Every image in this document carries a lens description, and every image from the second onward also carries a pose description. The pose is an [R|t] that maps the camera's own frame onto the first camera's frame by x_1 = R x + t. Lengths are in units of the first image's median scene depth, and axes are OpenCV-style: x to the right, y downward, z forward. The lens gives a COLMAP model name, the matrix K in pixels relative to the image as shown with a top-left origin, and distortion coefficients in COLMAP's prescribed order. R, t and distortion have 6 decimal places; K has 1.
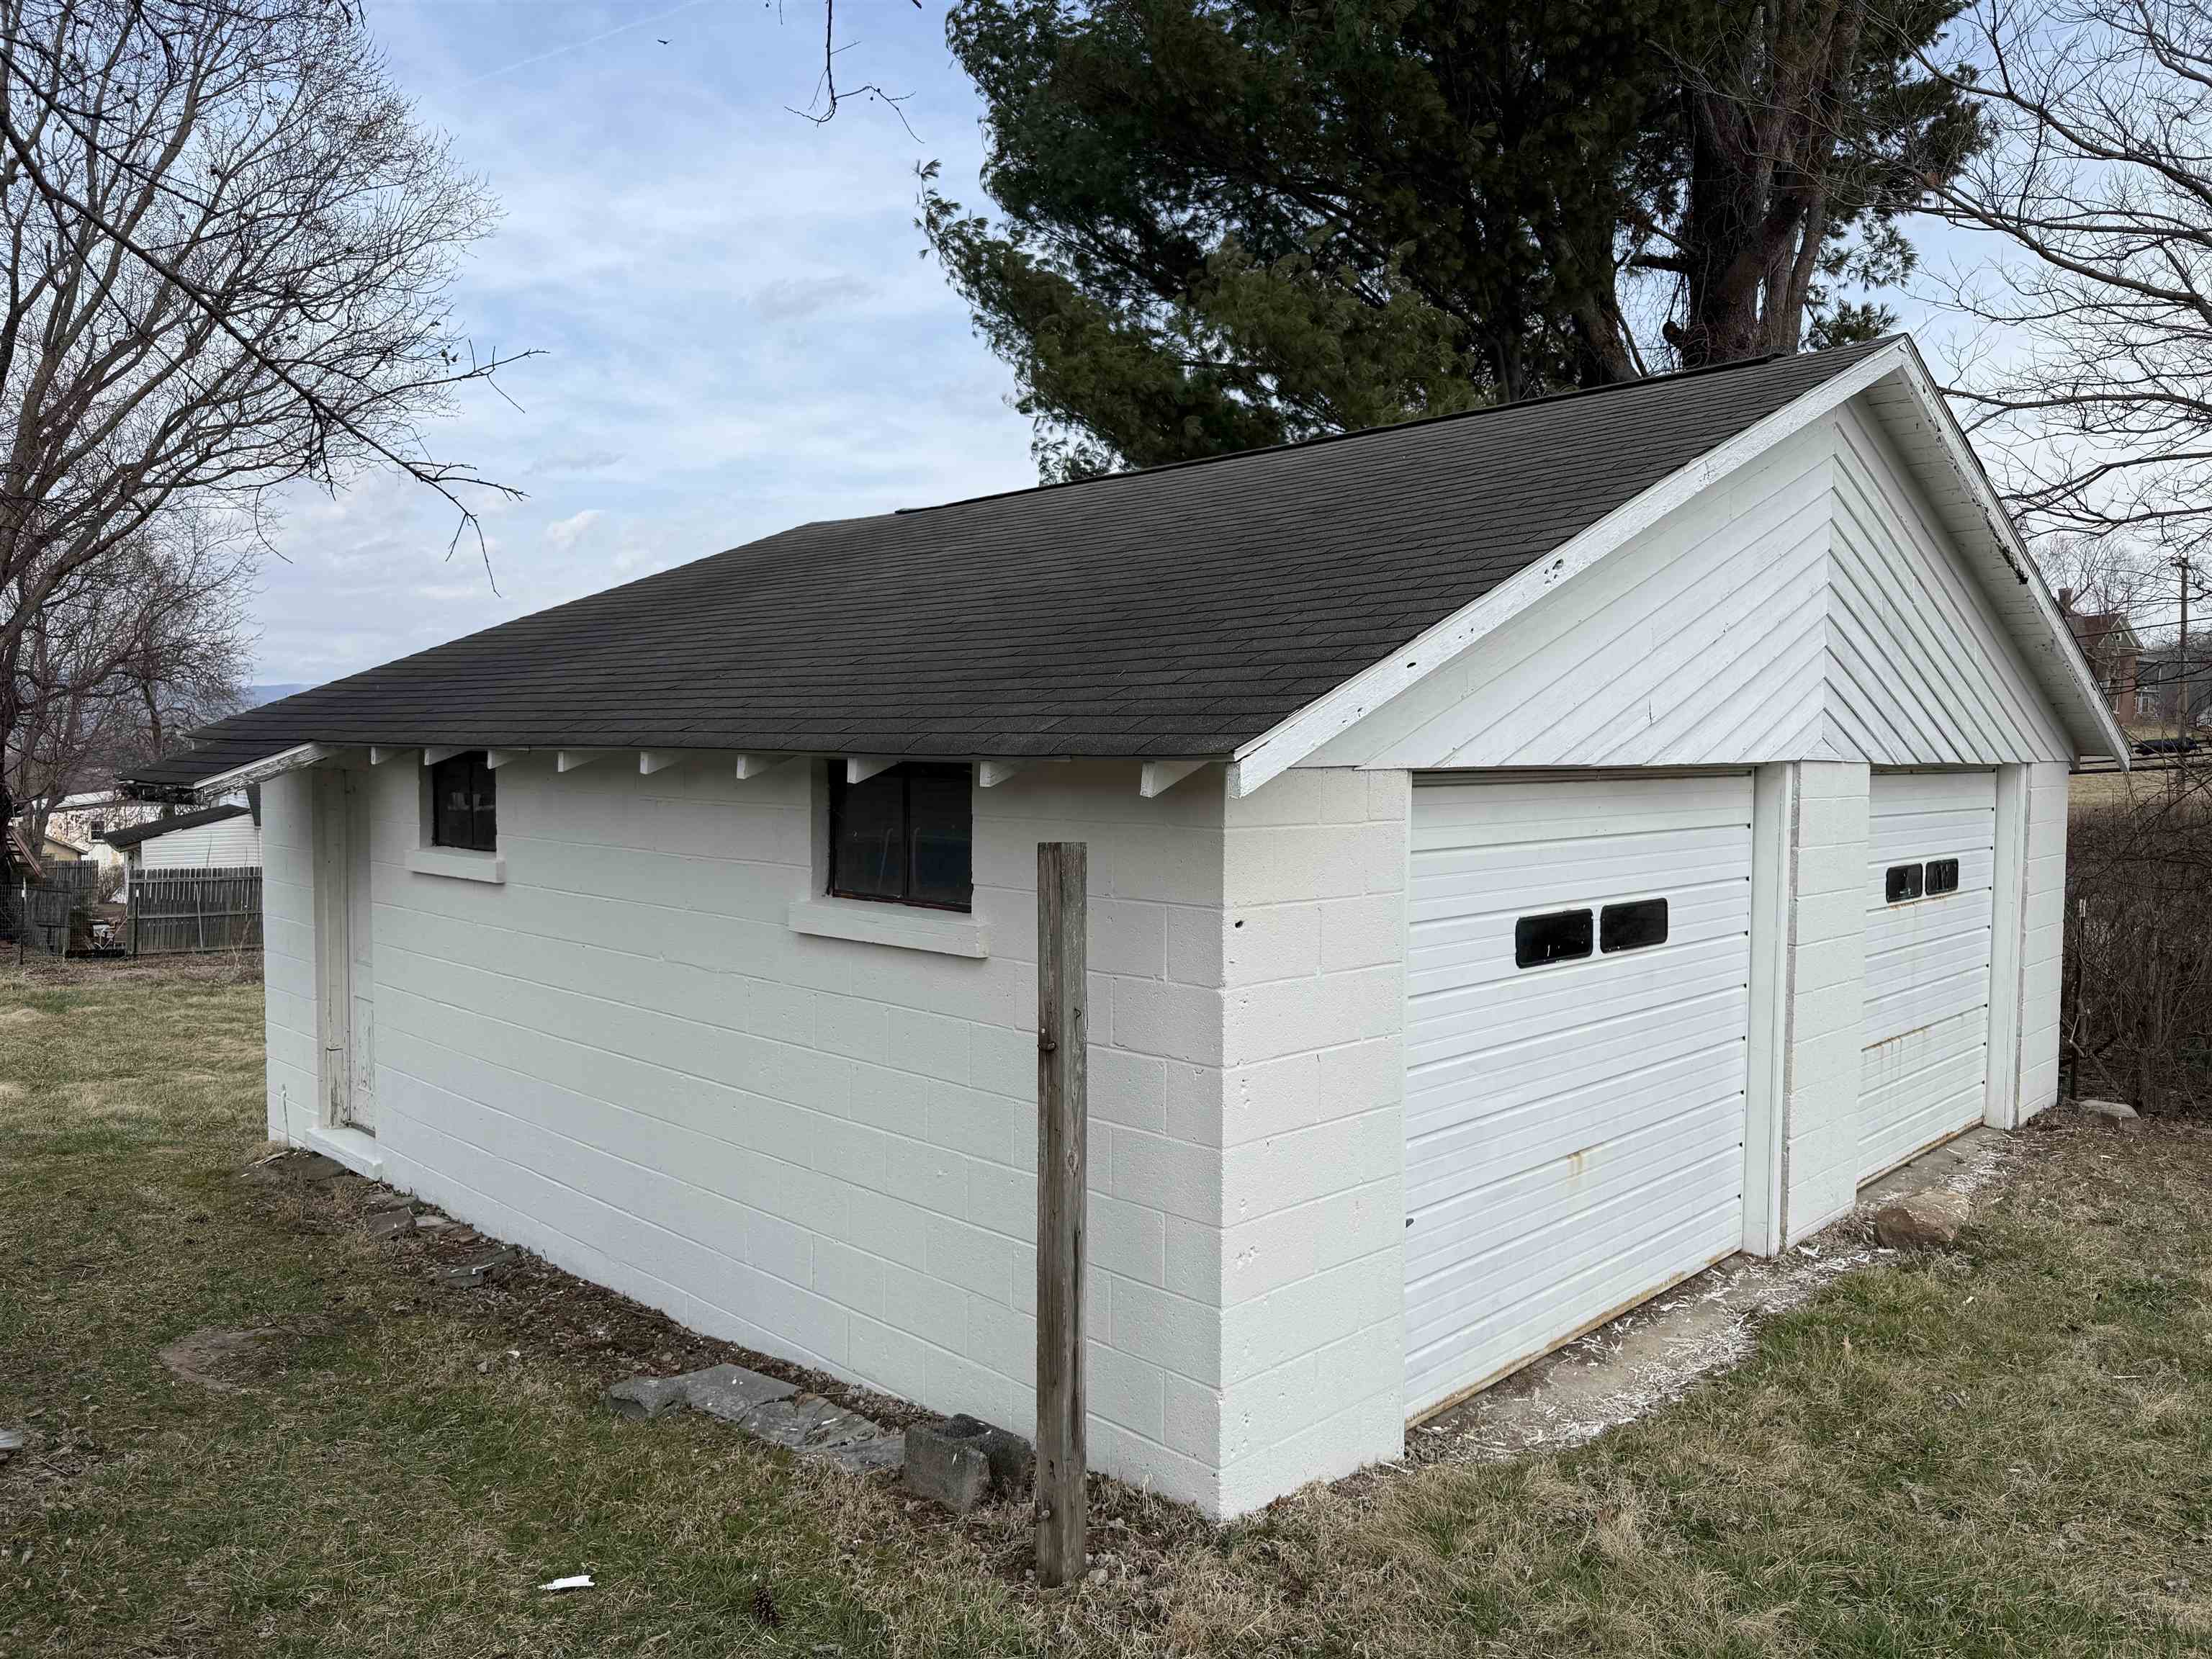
lens RADIAL K [[1550.3, 0, 1099.7], [0, 1550.3, 820.8], [0, 0, 1]] dist [0.045934, -0.049629]
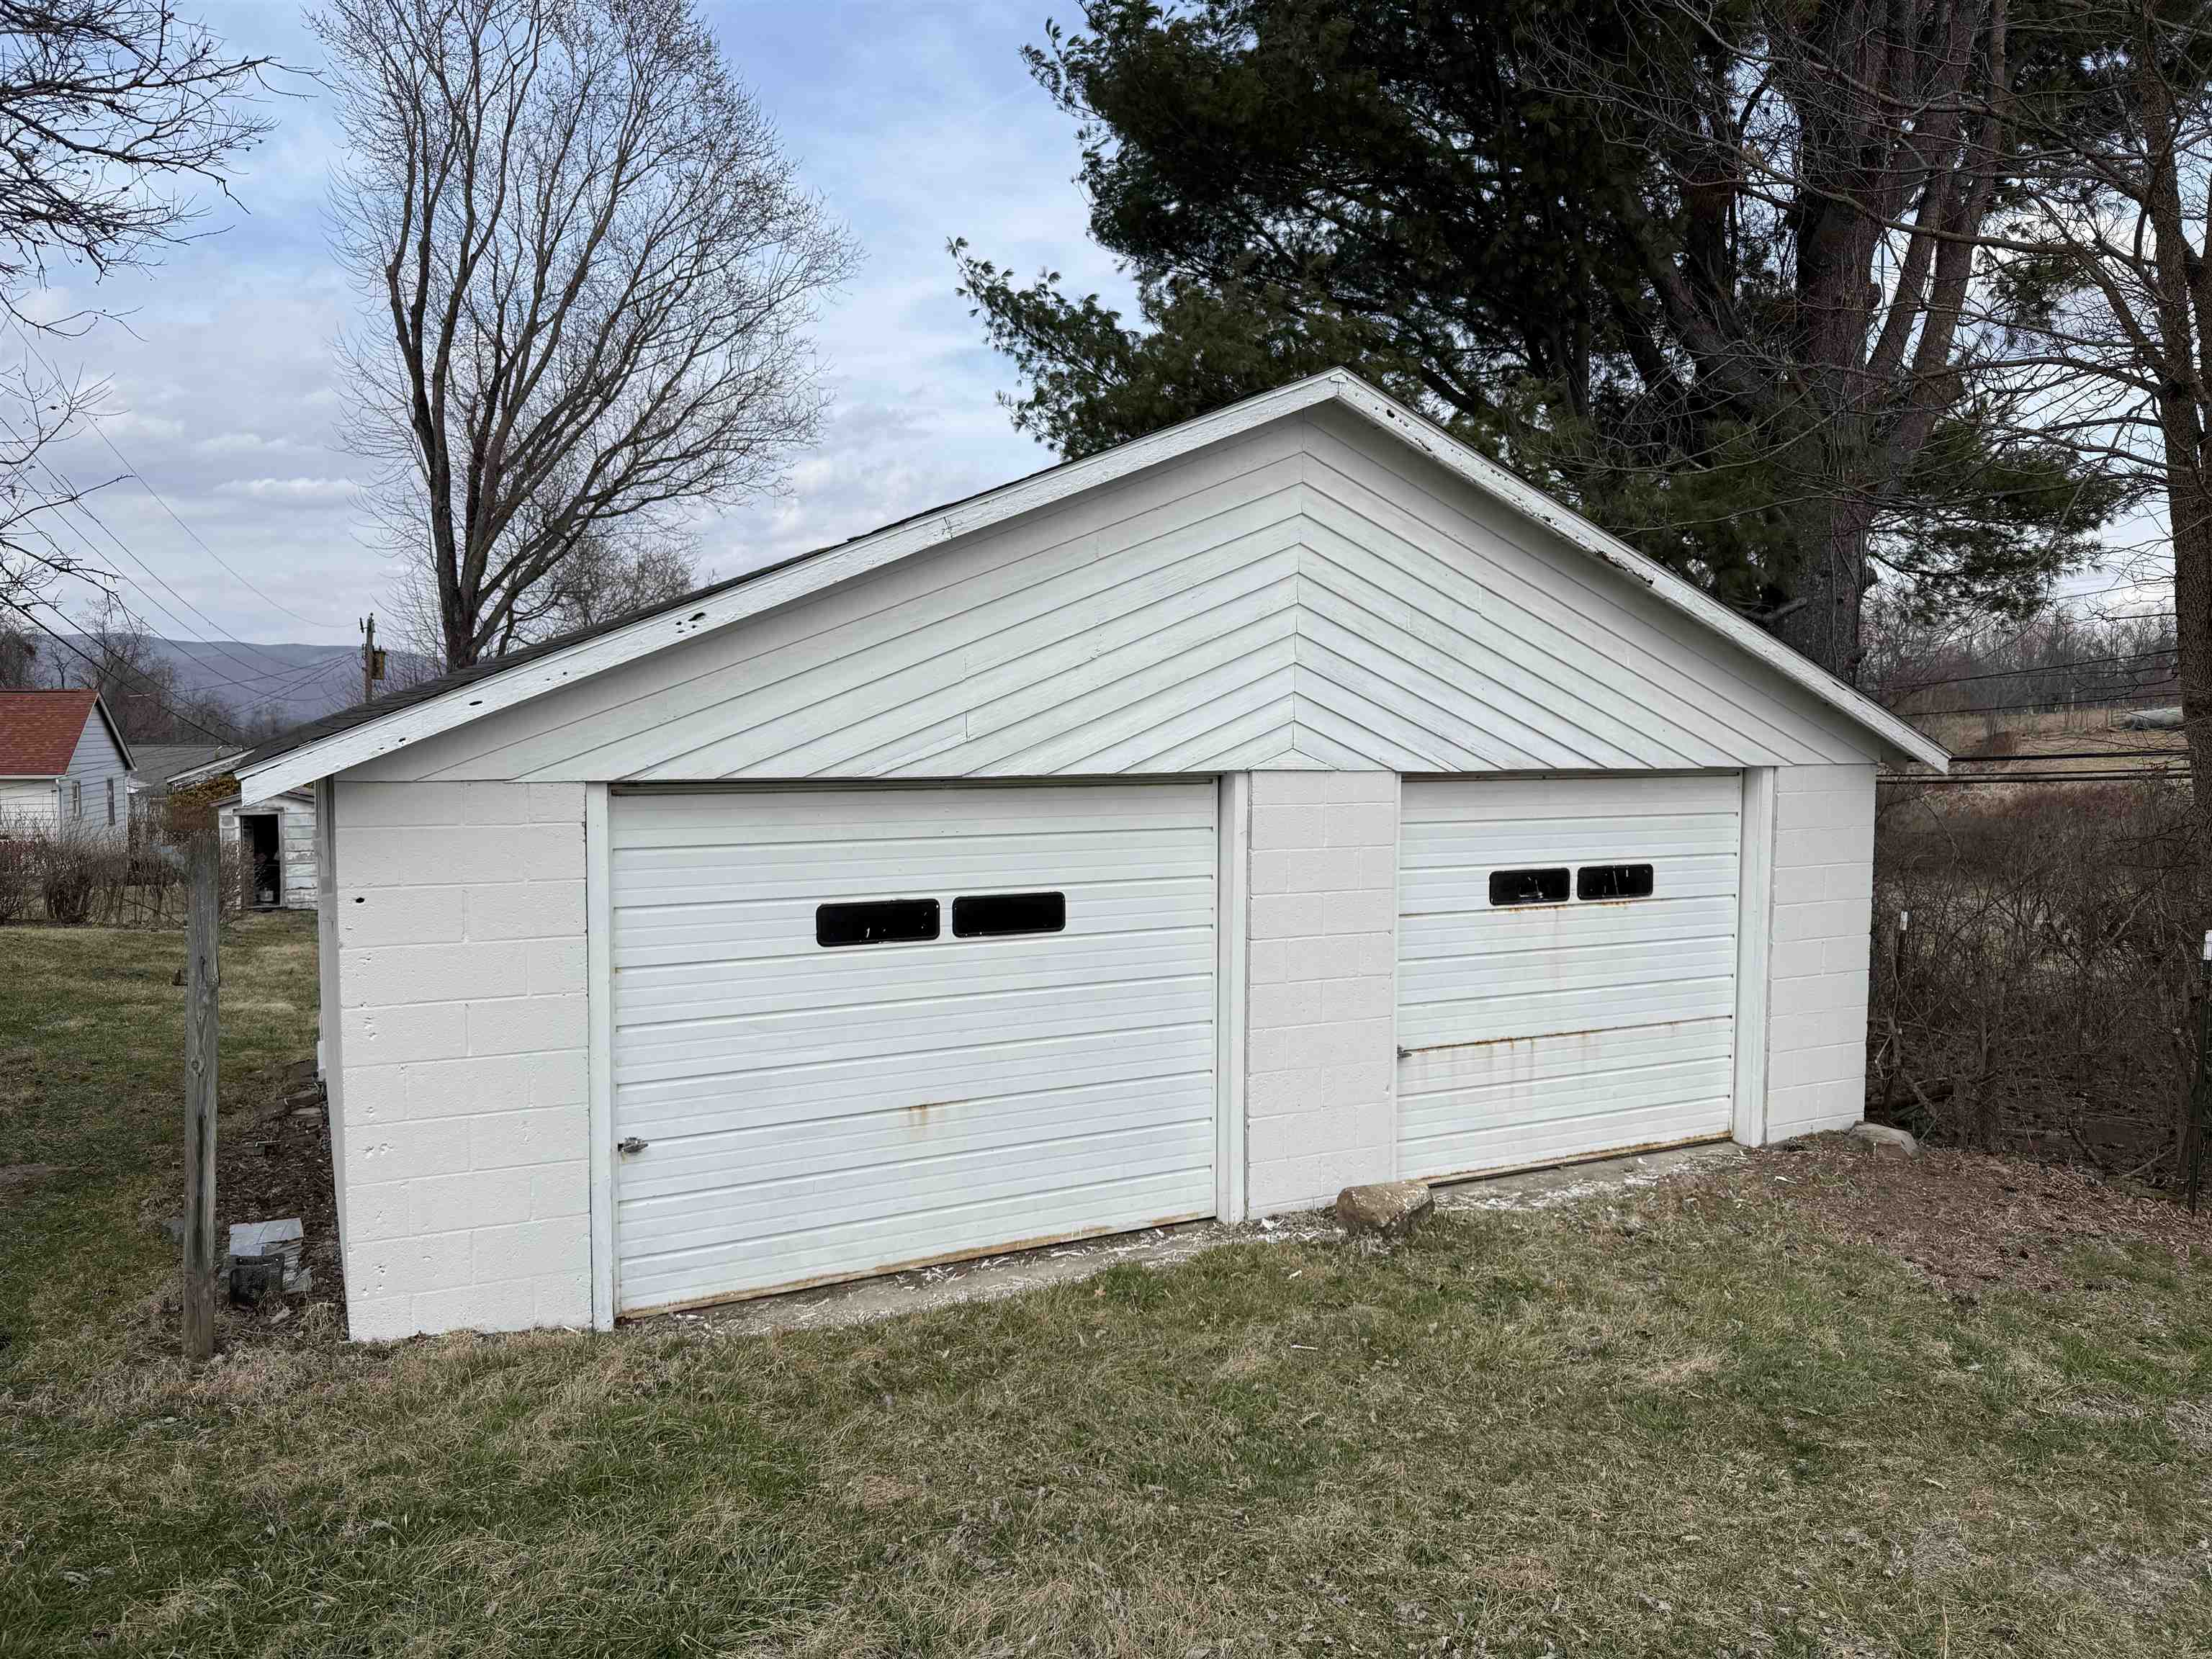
lens RADIAL K [[1550.3, 0, 1099.4], [0, 1550.3, 828.9], [0, 0, 1]] dist [0.045934, -0.049629]
pose [[0.951053, 0.017378, -0.308539, 0.681734], [-0.012278, 0.999754, 0.018462, -0.016037], [0.308784, -0.013770, 0.951032, -0.053123]]
